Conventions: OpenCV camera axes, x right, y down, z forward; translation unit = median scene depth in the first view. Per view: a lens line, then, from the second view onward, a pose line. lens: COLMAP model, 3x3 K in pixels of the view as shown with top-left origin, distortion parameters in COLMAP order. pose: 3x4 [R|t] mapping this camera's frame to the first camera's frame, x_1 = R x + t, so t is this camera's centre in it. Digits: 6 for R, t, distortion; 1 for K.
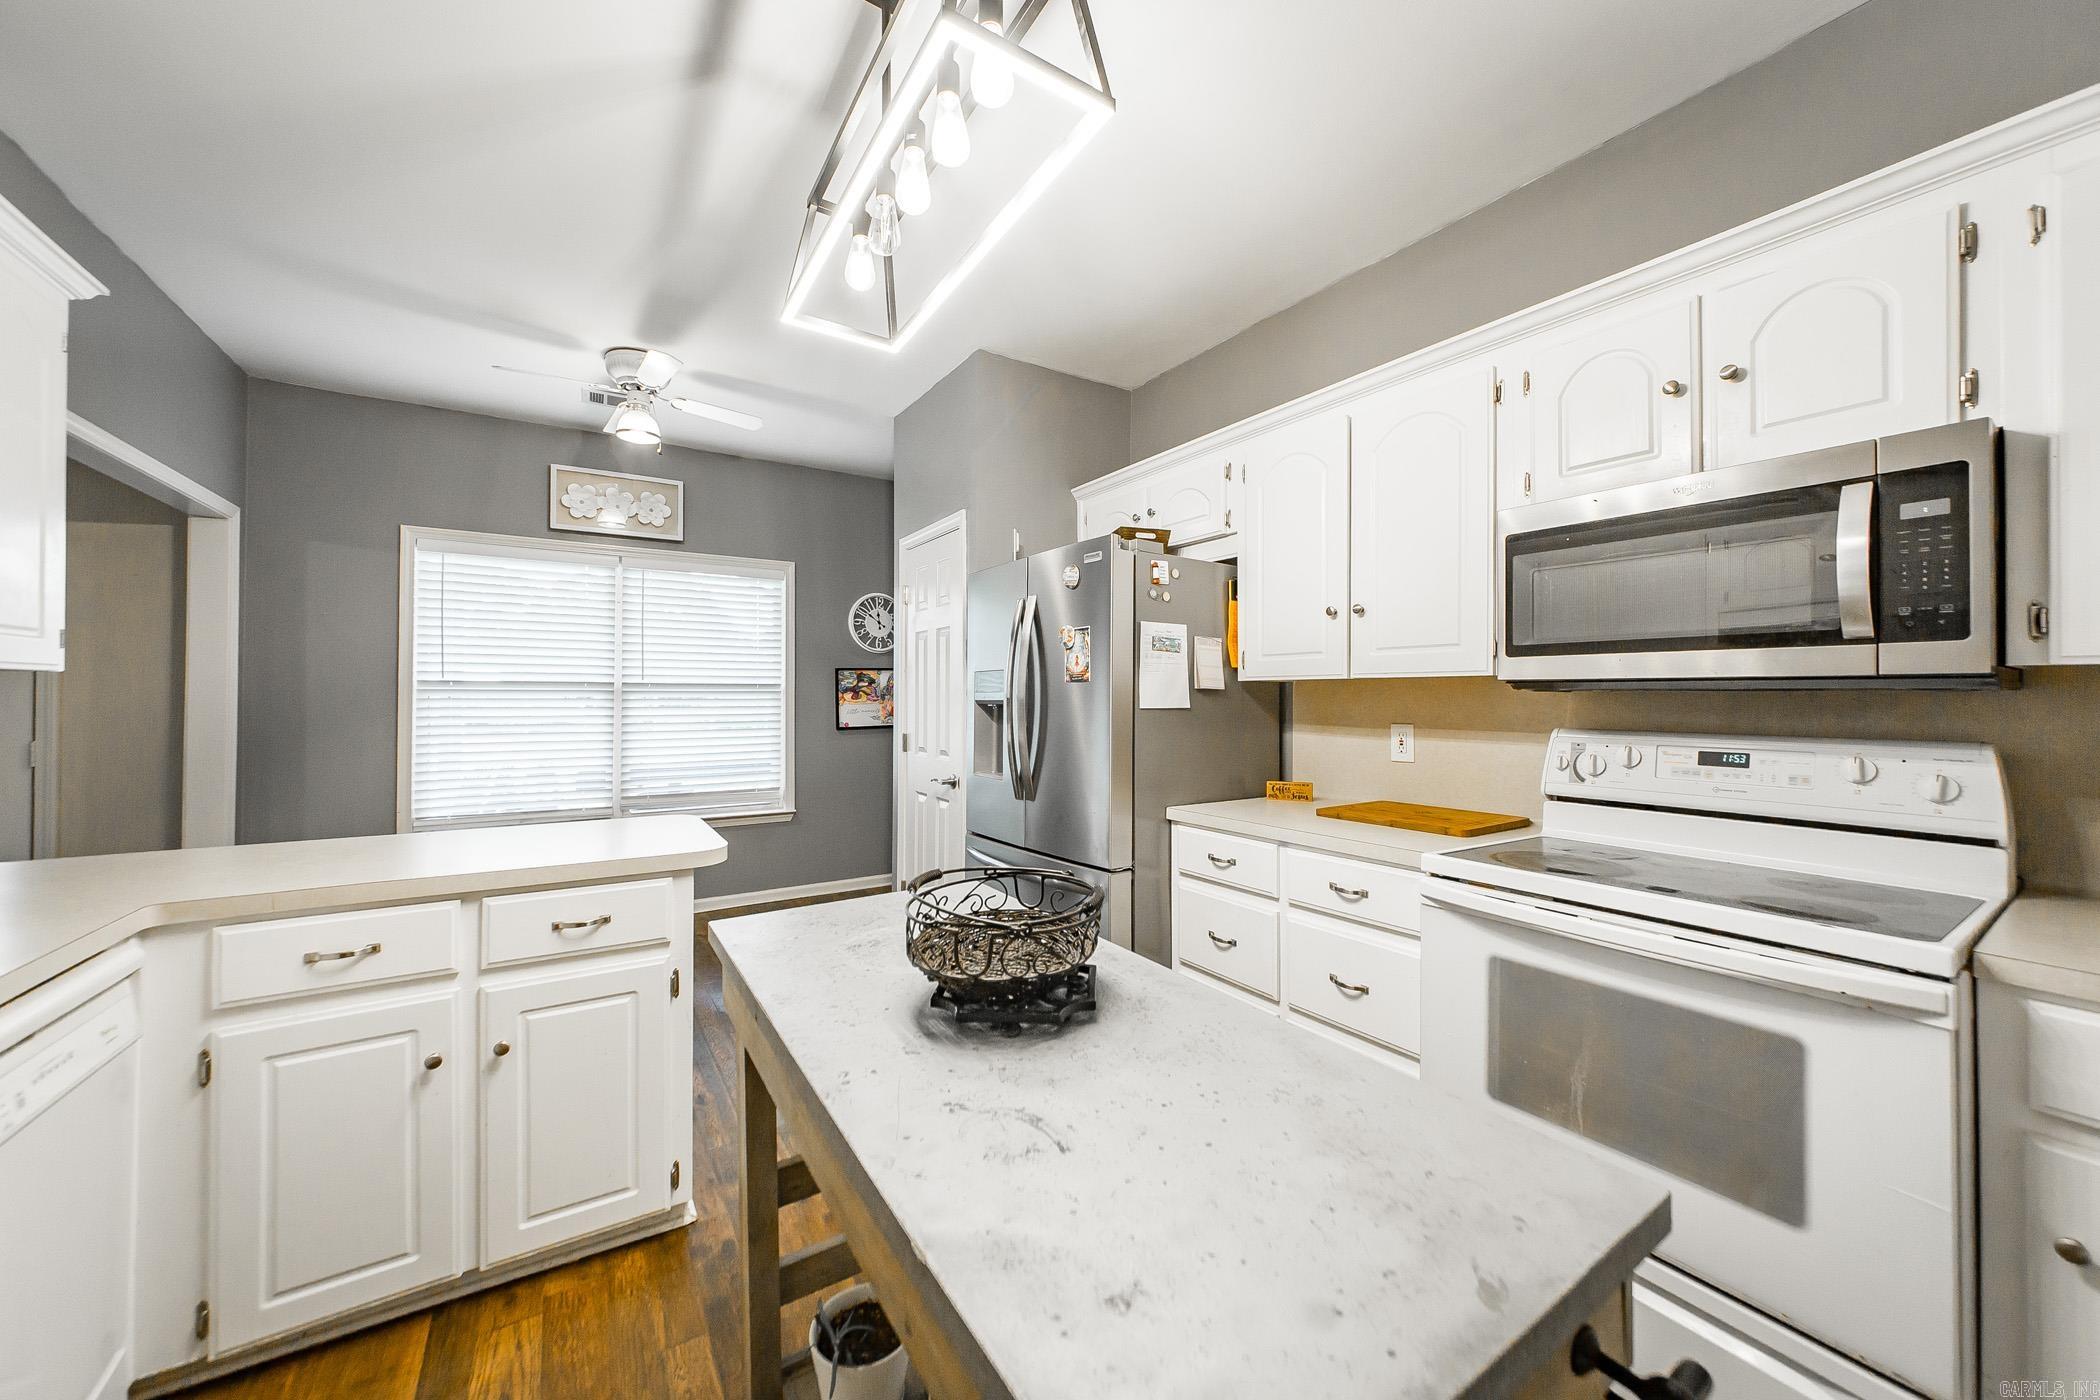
lens RADIAL K [[742.8, 0, 1014.5], [0, 742.8, 689.3], [0, 0, 1]] dist [0.000400, 0.000246]
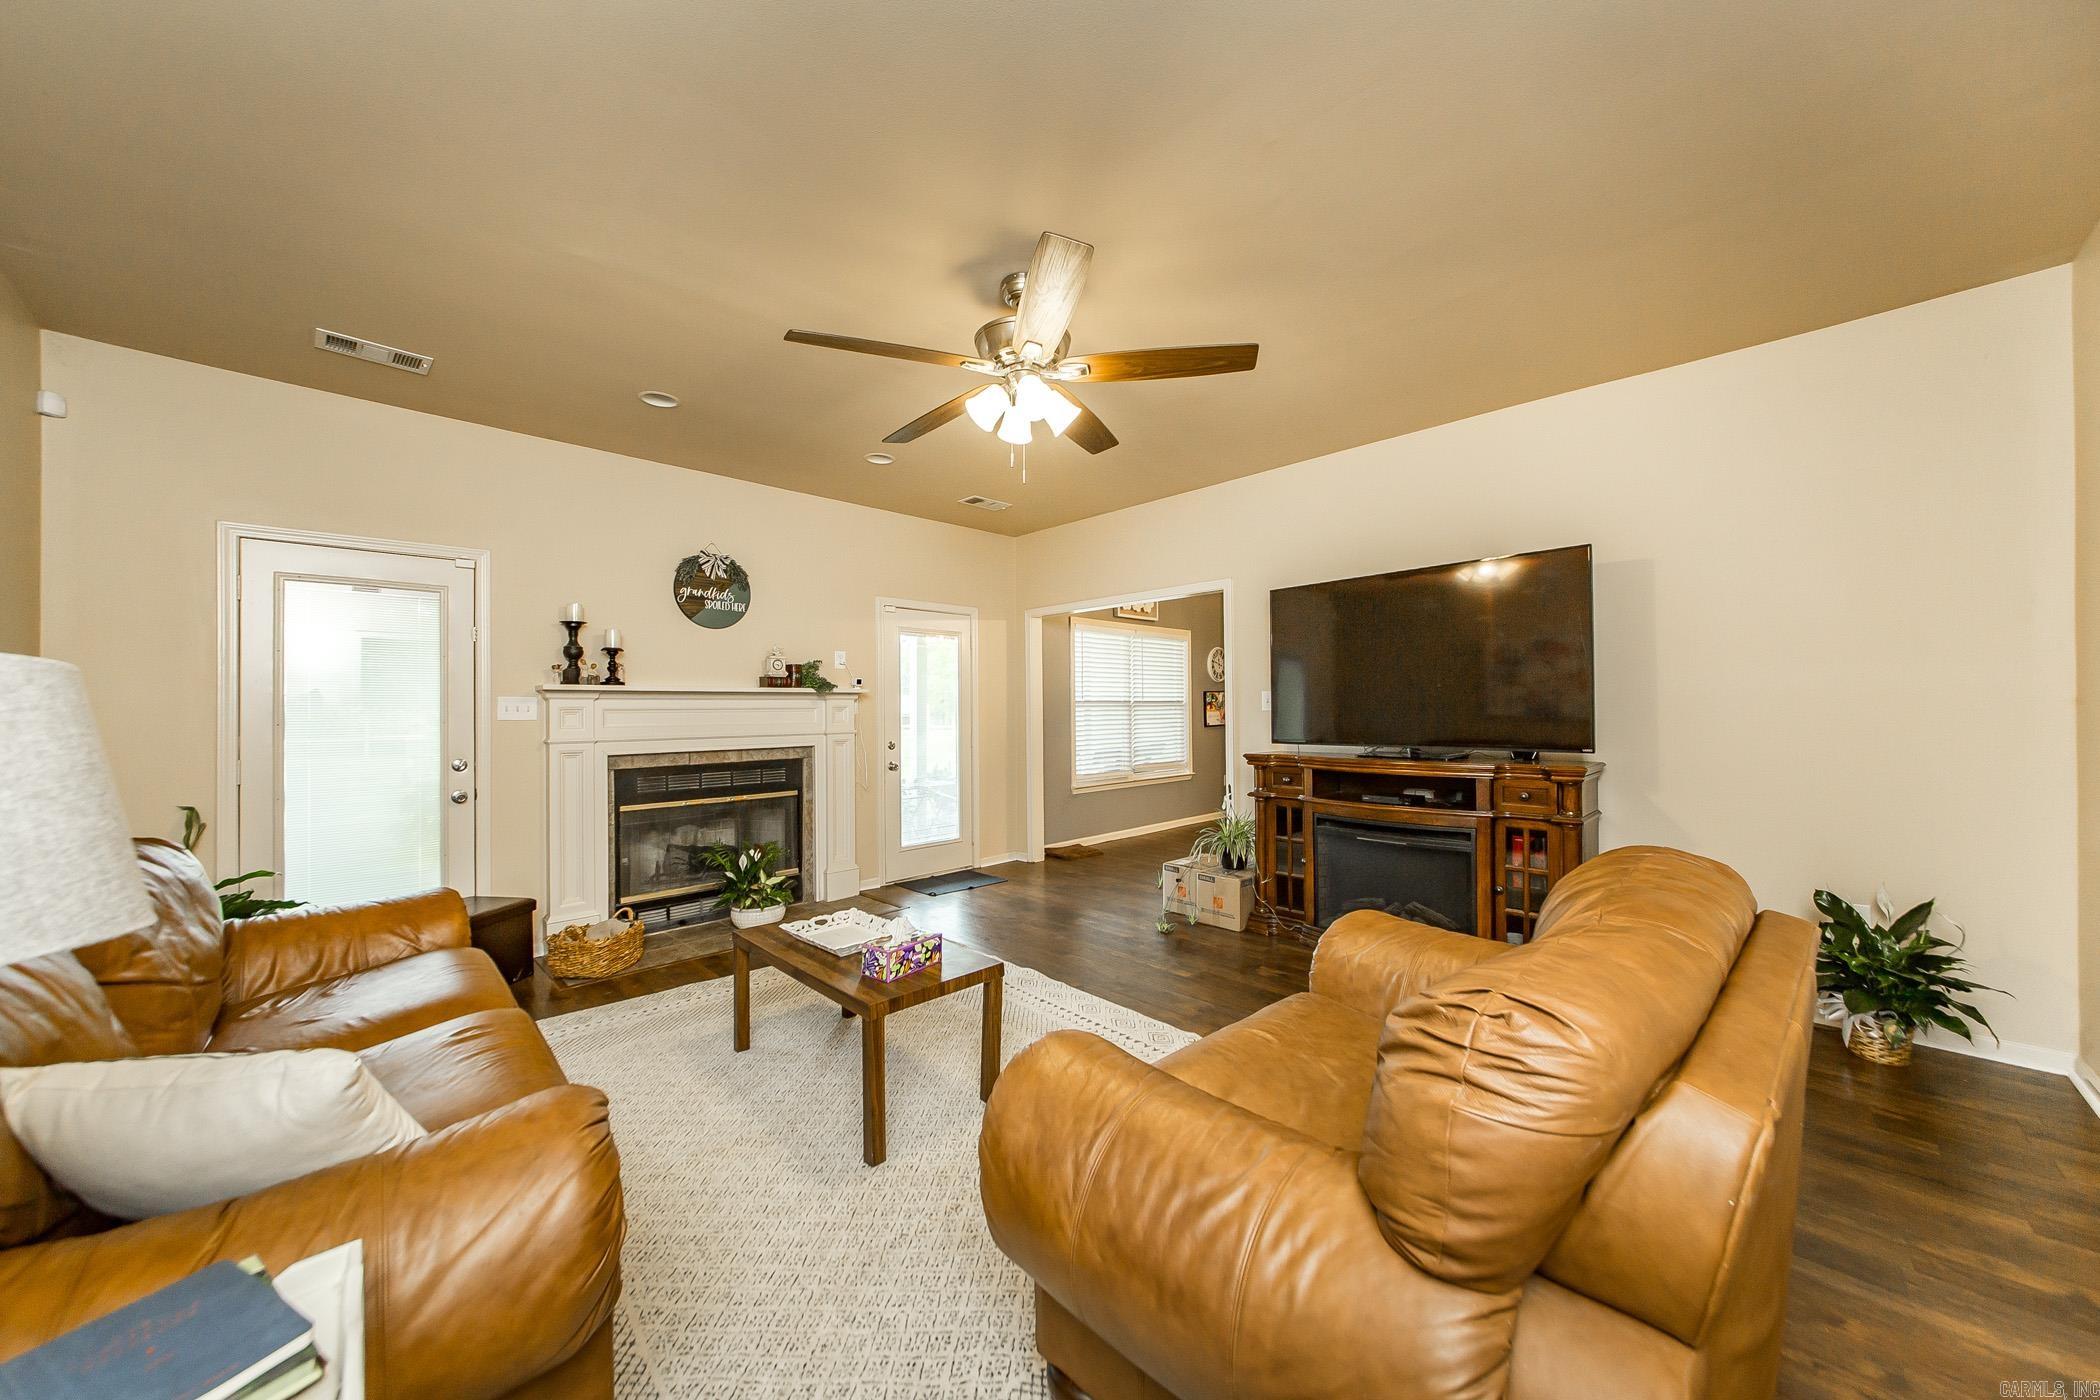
lens RADIAL K [[740.5, 0, 1046.3], [0, 740.5, 702.0], [0, 0, 1]] dist [-0.000113, -0.000153]
pose [[0.973932, -0.007940, 0.226700, -1.511007], [0.007398, 0.999967, 0.003237, -0.017696], [-0.226718, -0.001476, 0.973959, -0.908851]]
